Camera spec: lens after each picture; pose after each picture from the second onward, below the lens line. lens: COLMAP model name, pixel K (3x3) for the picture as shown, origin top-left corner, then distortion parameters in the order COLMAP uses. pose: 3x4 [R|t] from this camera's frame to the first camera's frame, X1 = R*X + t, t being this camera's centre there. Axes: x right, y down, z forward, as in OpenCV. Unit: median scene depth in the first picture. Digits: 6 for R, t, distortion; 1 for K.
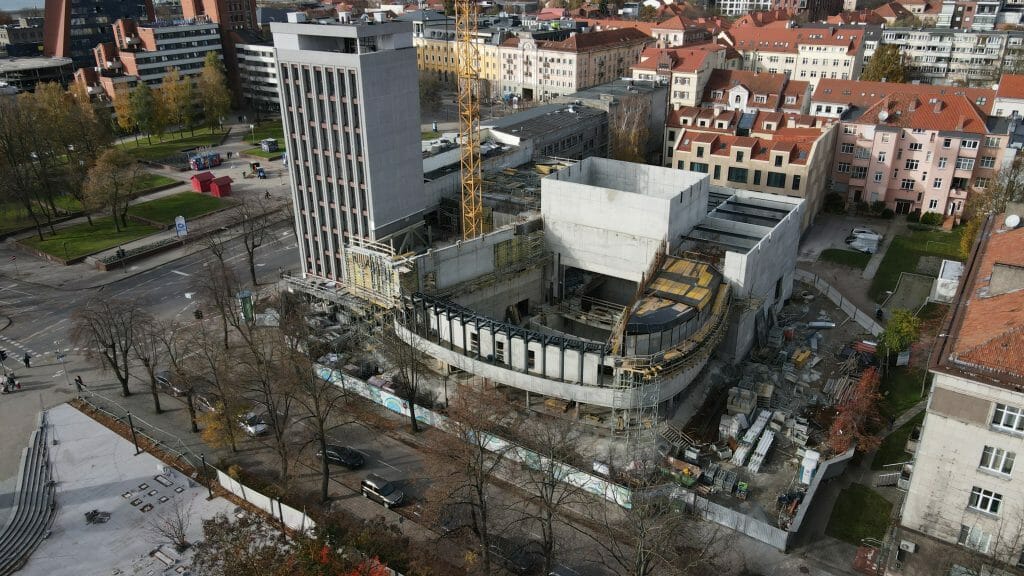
lens RADIAL K [[755.1, 0, 510.3], [0, 755.1, 286.0], [0, 0, 1]] dist [-0.000141, 0.047932]
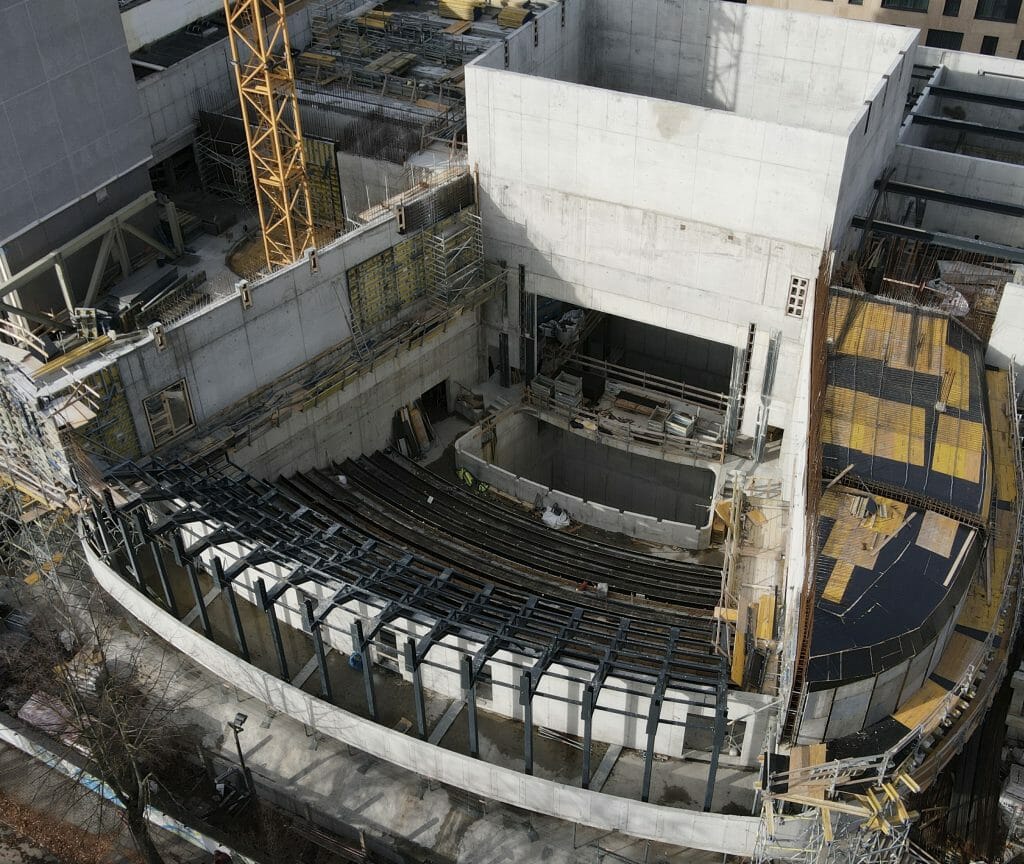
lens RADIAL K [[1153.7, 0, 511.2], [0, 1153.7, 431.0], [0, 0, 1]] dist [-0.000101, 0.048930]
pose [[0.993580, -0.073500, 0.086006, 0.003485], [0.048869, 0.964461, 0.259669, -0.113513], [-0.102036, -0.253798, 0.961860, 0.417067]]
